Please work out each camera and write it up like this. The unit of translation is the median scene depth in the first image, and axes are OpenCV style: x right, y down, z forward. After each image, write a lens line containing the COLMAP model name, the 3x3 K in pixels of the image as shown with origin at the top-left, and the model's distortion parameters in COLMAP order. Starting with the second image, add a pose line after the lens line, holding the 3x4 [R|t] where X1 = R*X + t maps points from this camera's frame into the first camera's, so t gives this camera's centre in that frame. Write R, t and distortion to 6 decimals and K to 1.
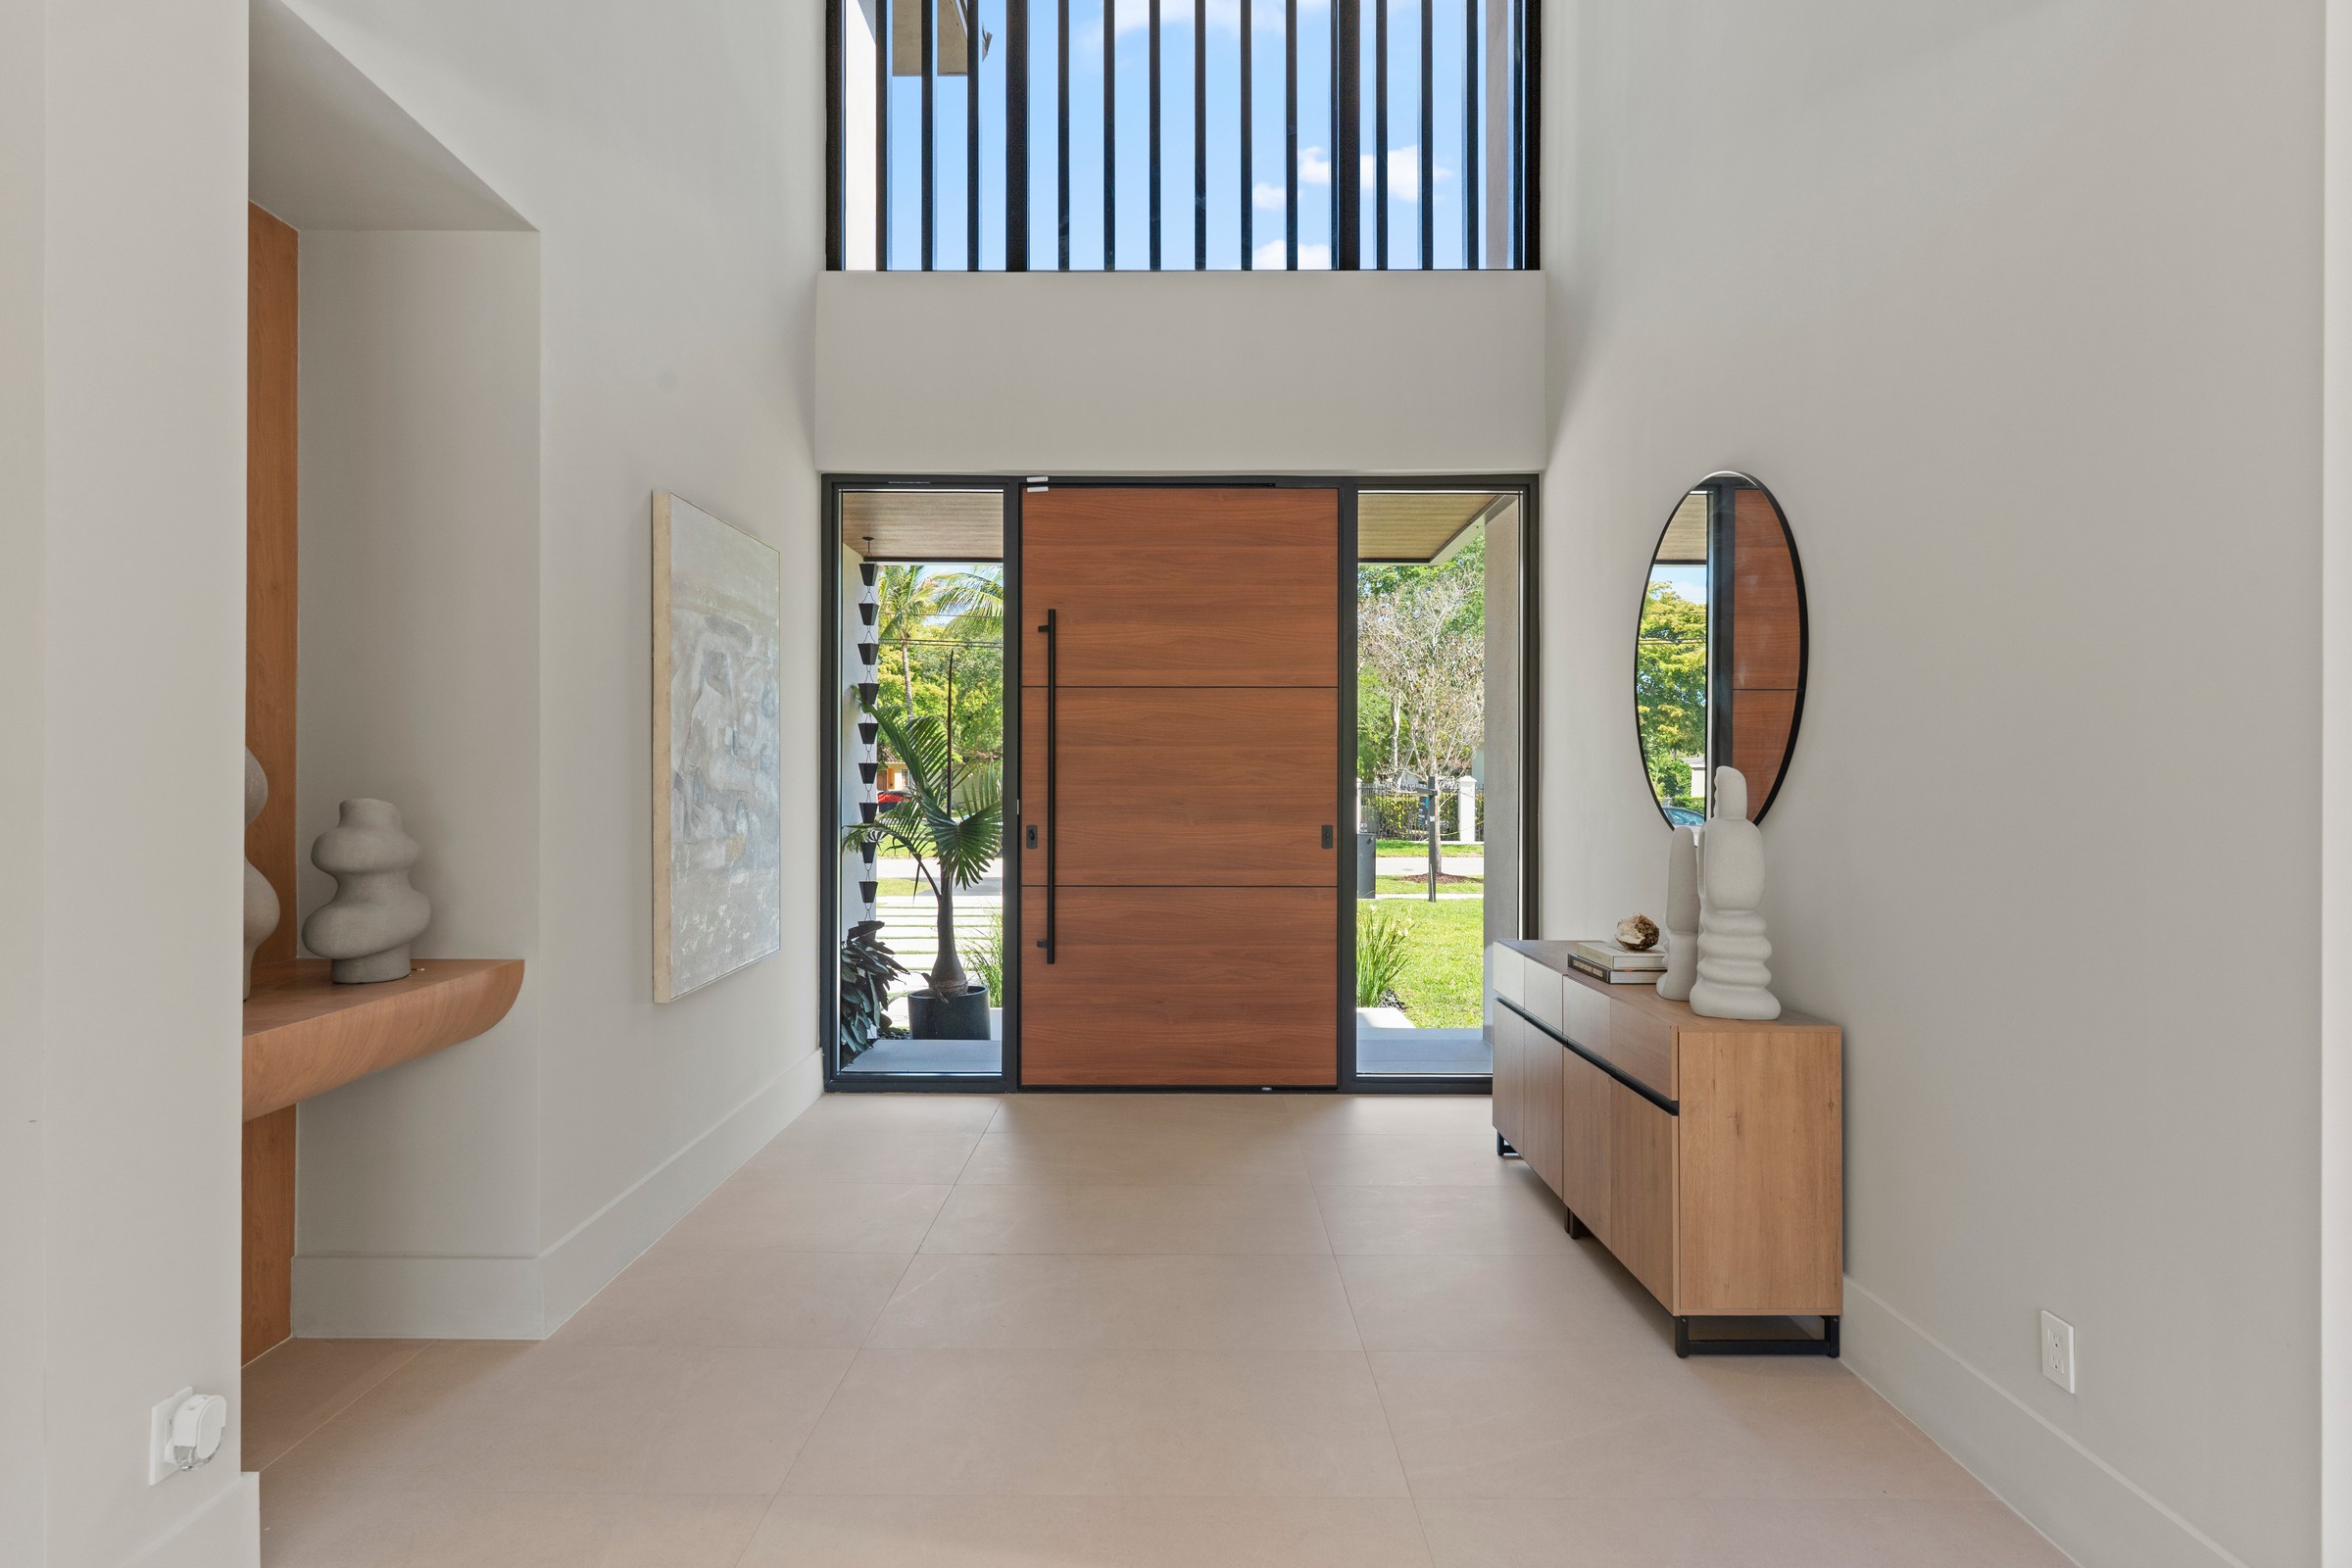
lens RADIAL K [[1216.7, 0, 1176.0], [0, 1216.7, 784.0], [0, 0, 1]] dist [0.003311, 0.001293]
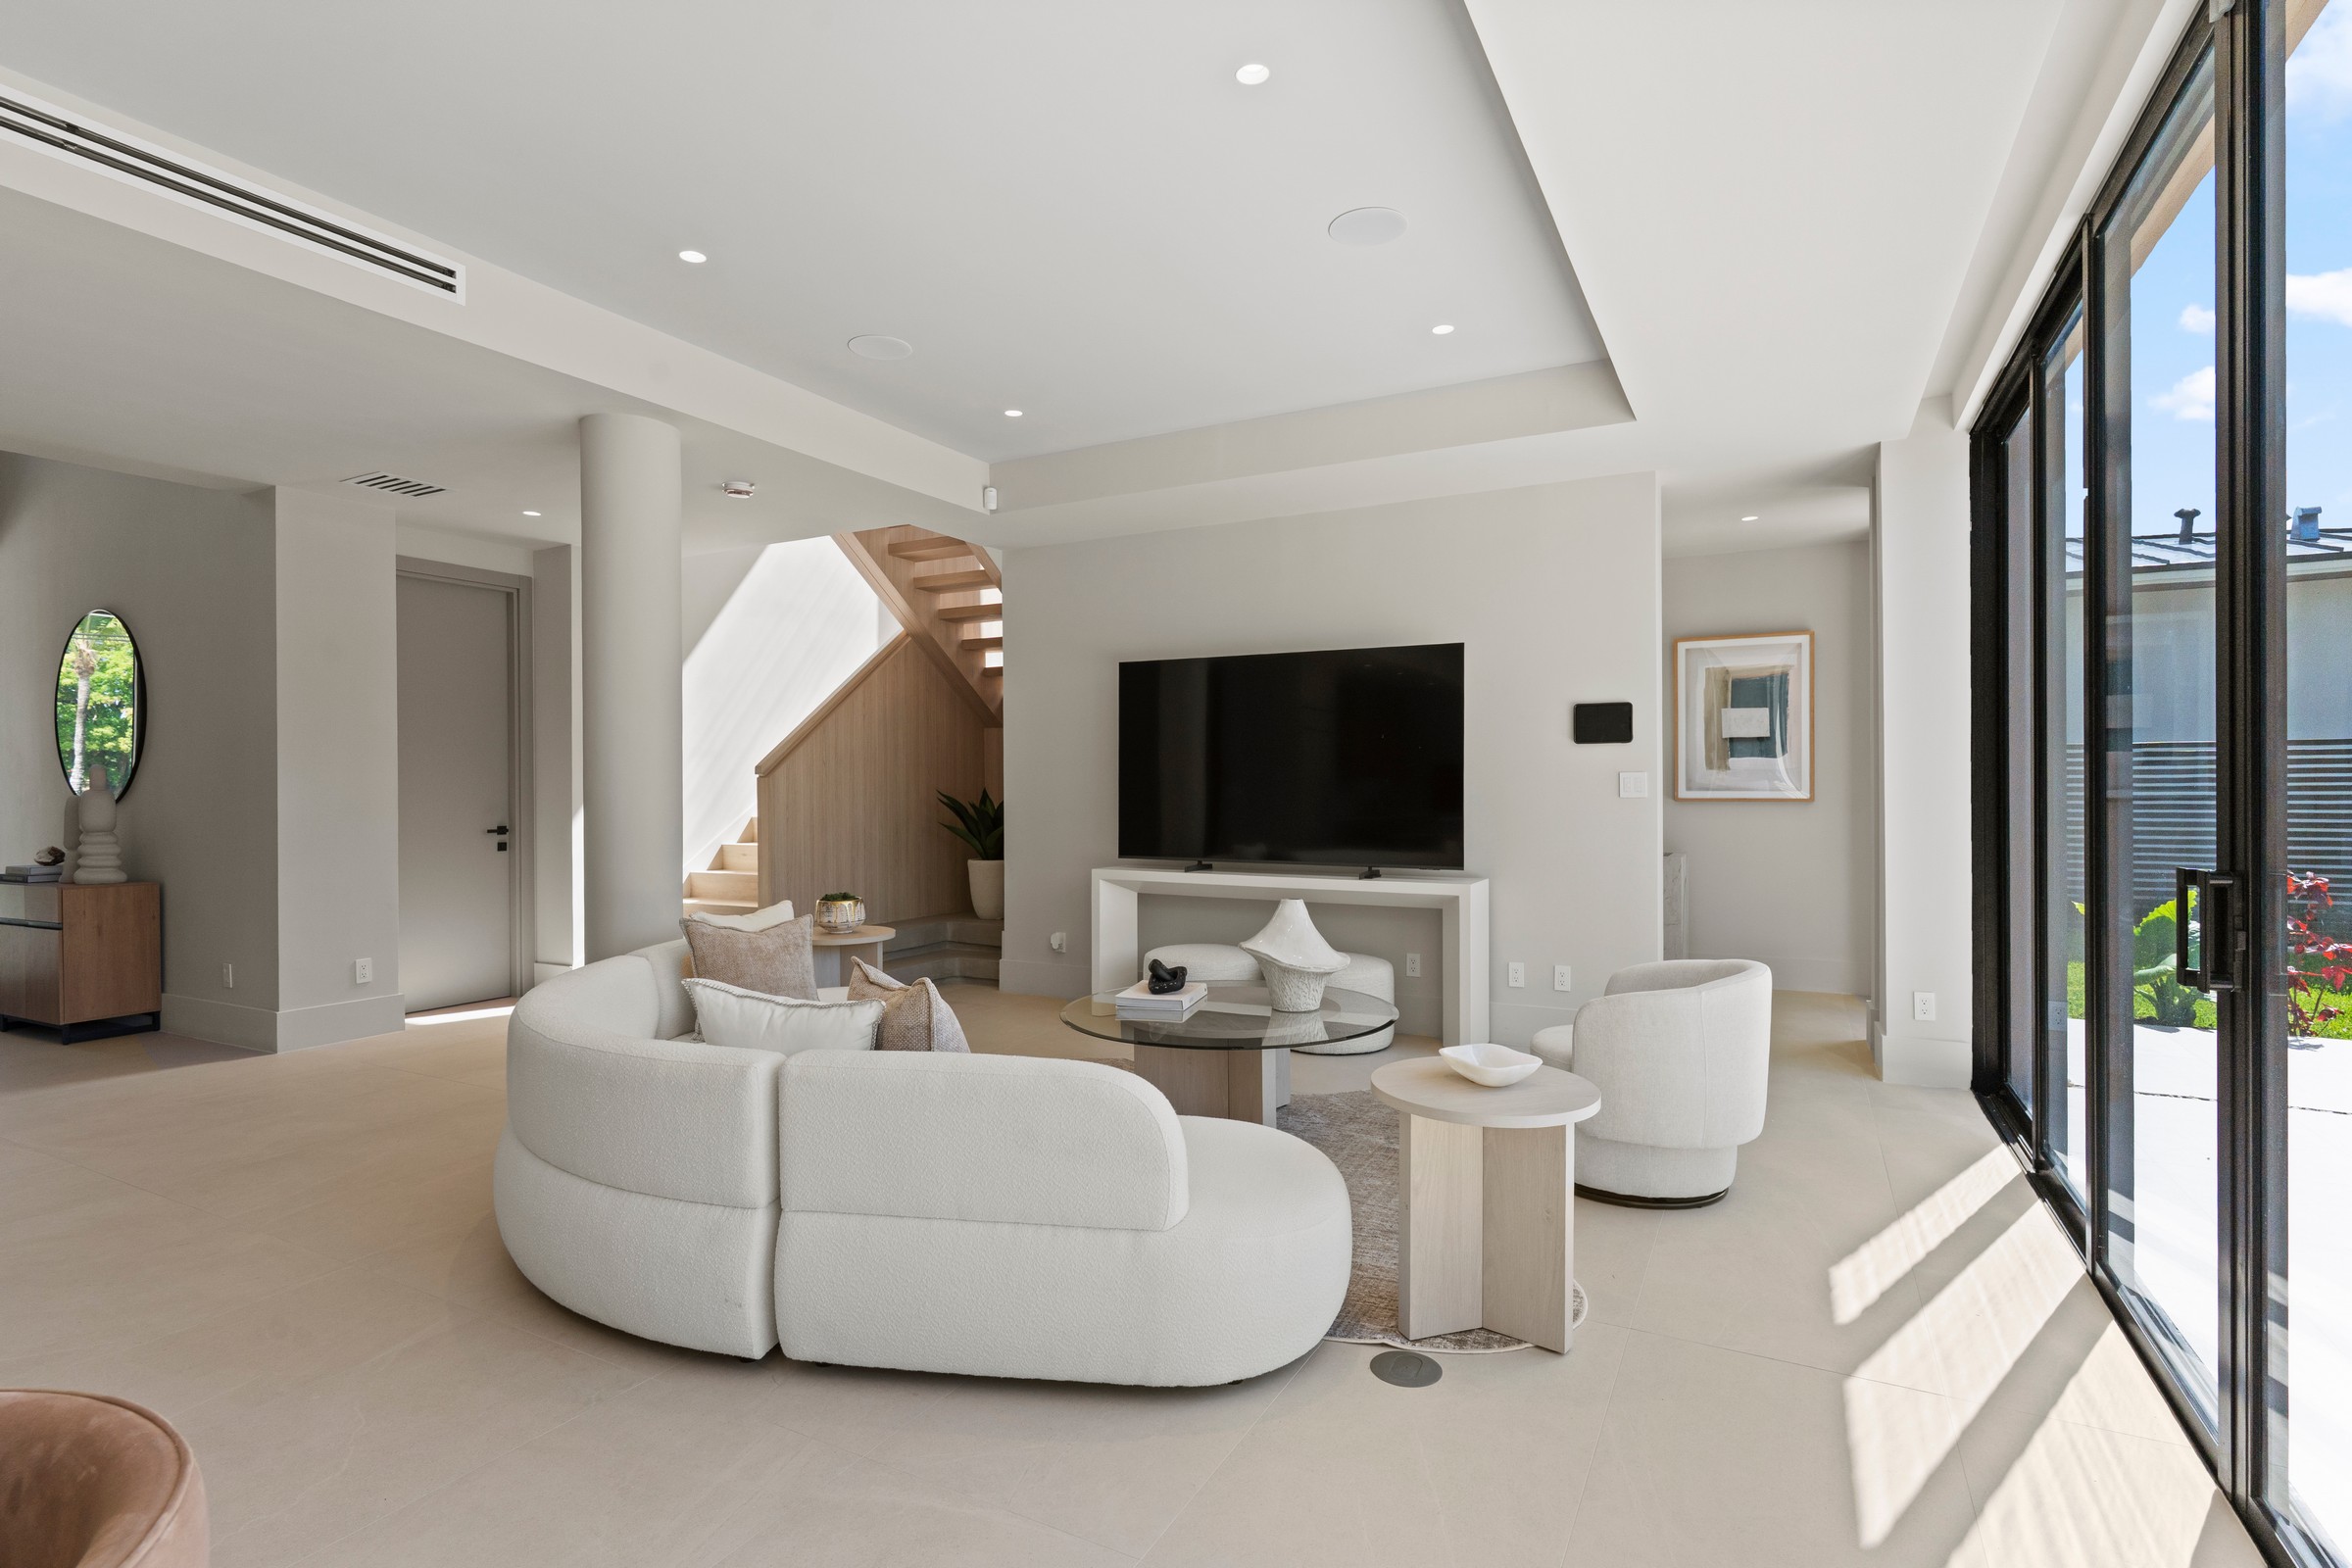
lens RADIAL K [[1131.0, 0, 1171.8], [0, 1131.0, 788.6], [0, 0, 1]] dist [0.000169, 0.000027]
pose [[0.469472, -0.005500, 0.882930, -0.266365], [0.007630, 0.999969, 0.002172, 0.024950], [-0.882914, 0.005717, 0.469499, -1.042723]]
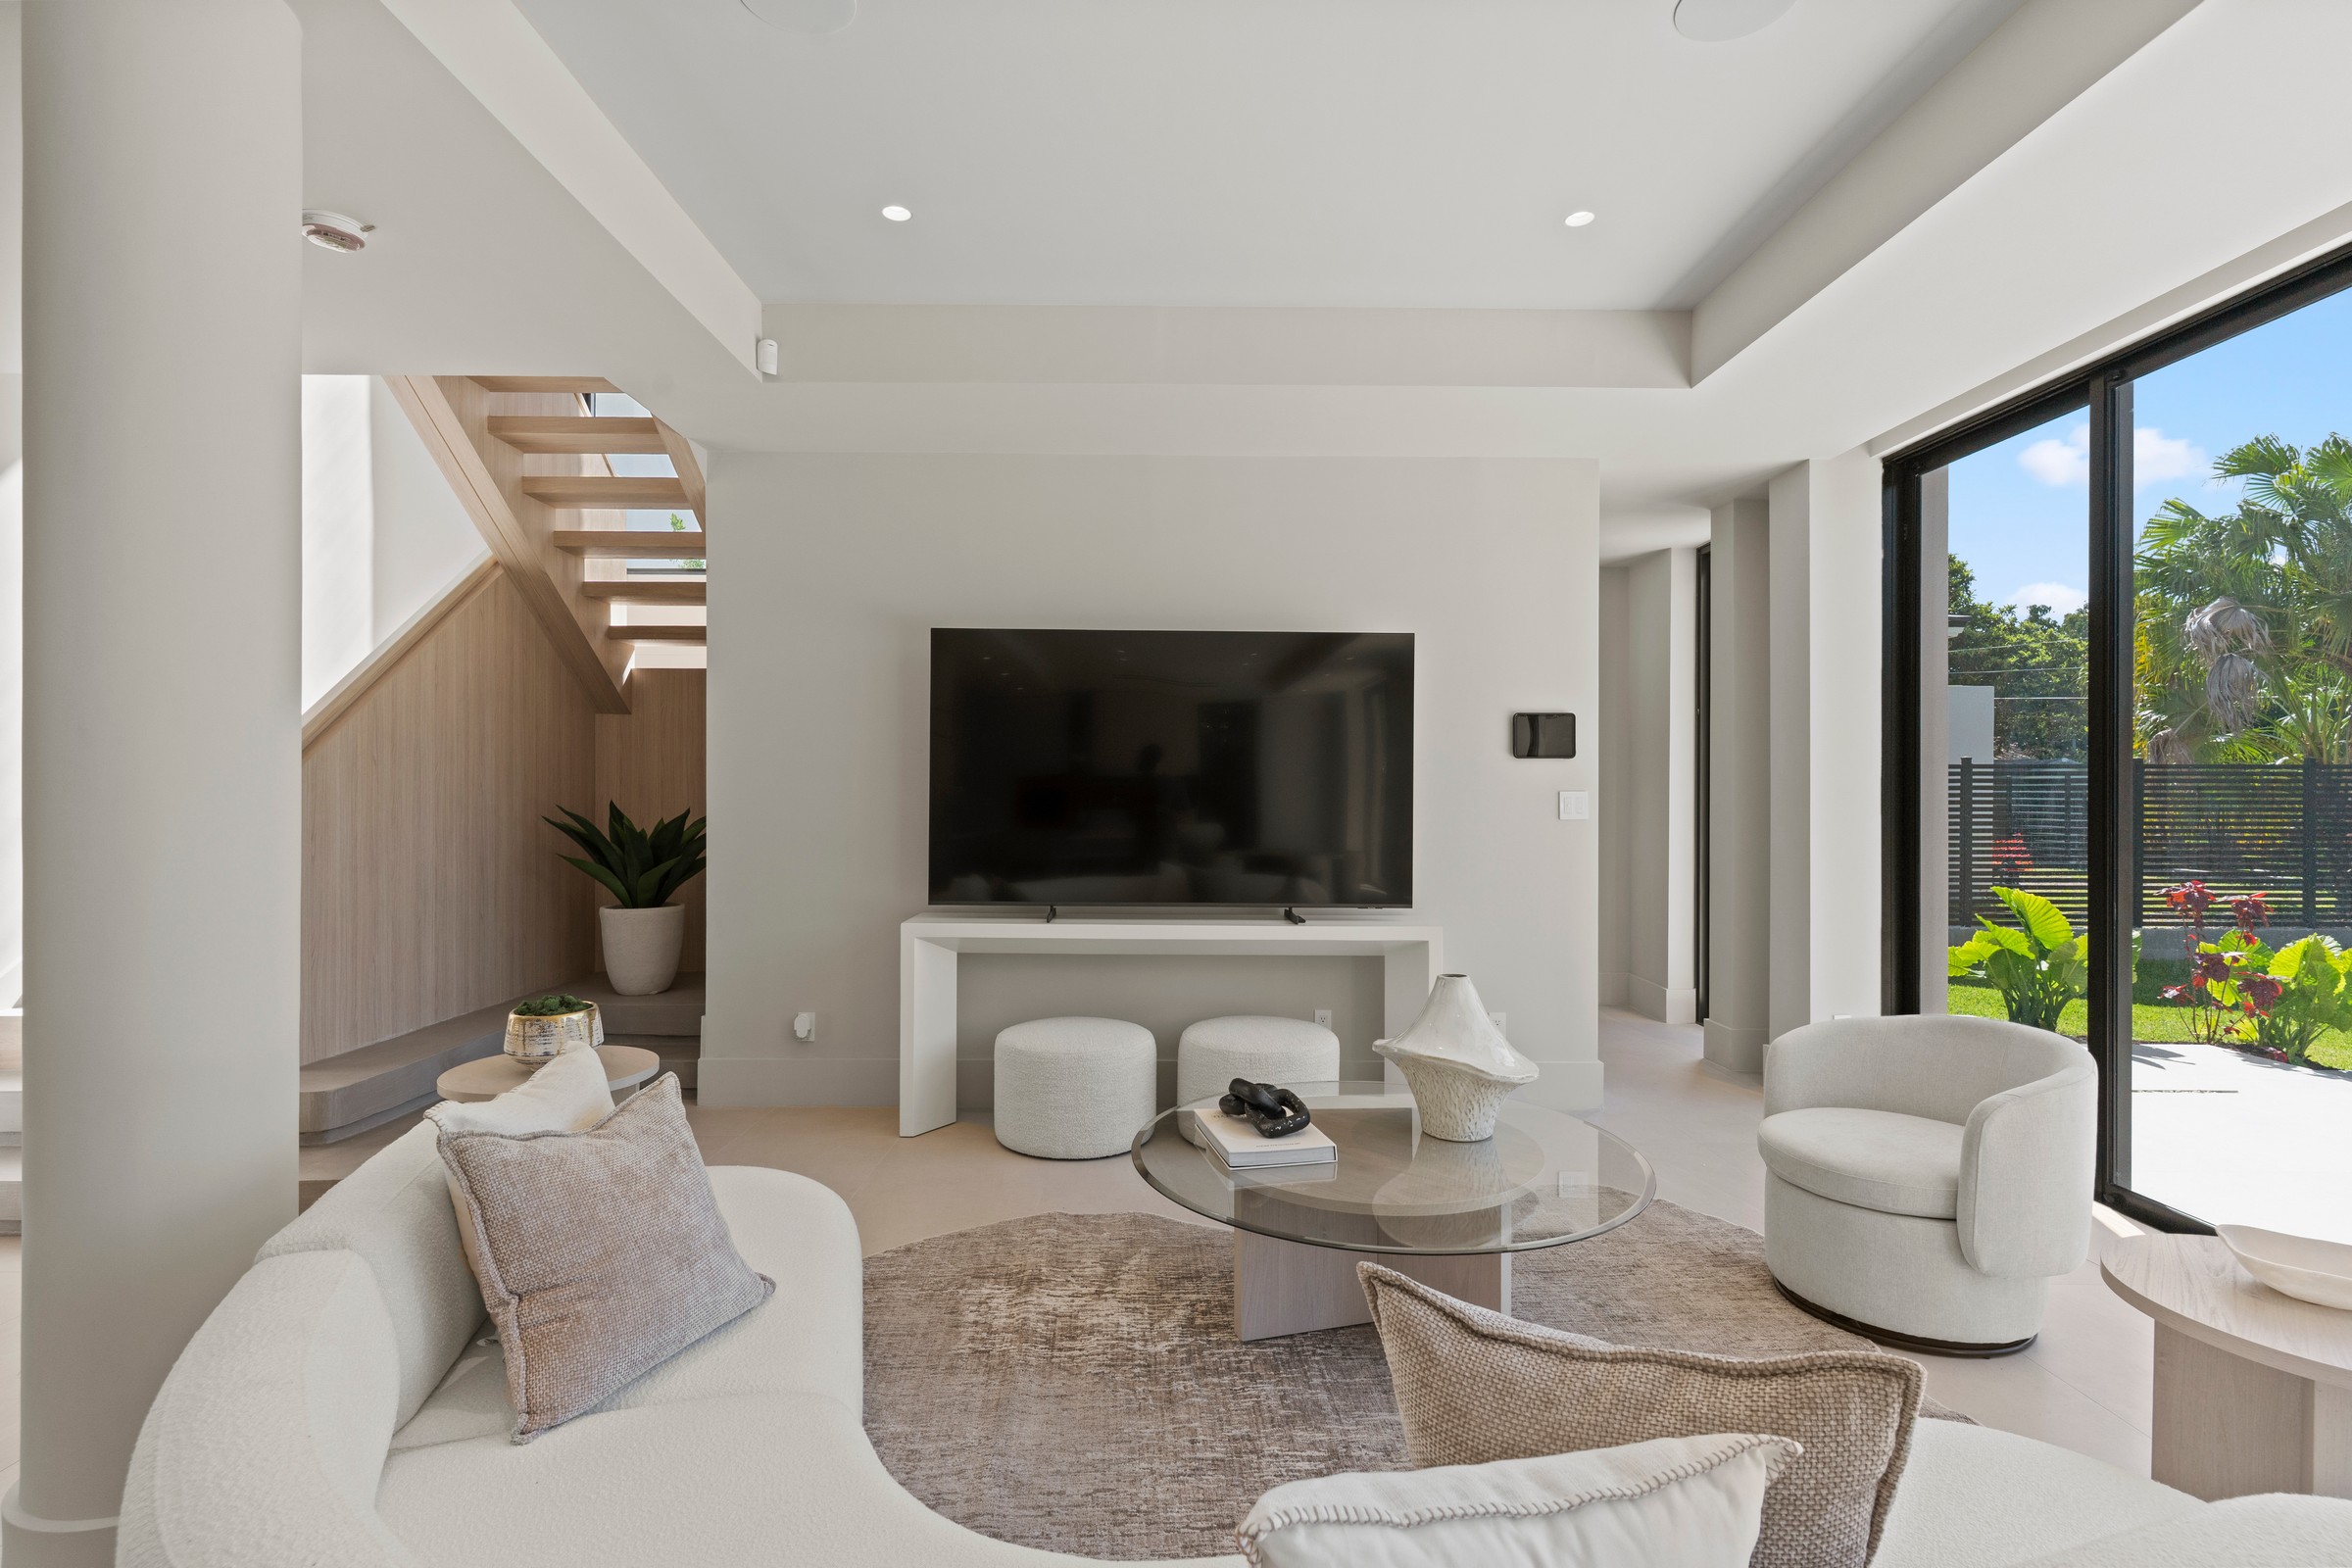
lens RADIAL K [[1114.2, 0, 1171.3], [0, 1114.2, 792.0], [0, 0, 1]] dist [0.000123, -0.000054]
pose [[-0.009291, -0.002706, 0.999953, -0.033060], [-0.000495, 0.999996, 0.002702, 0.011713], [-0.999957, -0.000470, -0.009292, -0.521390]]
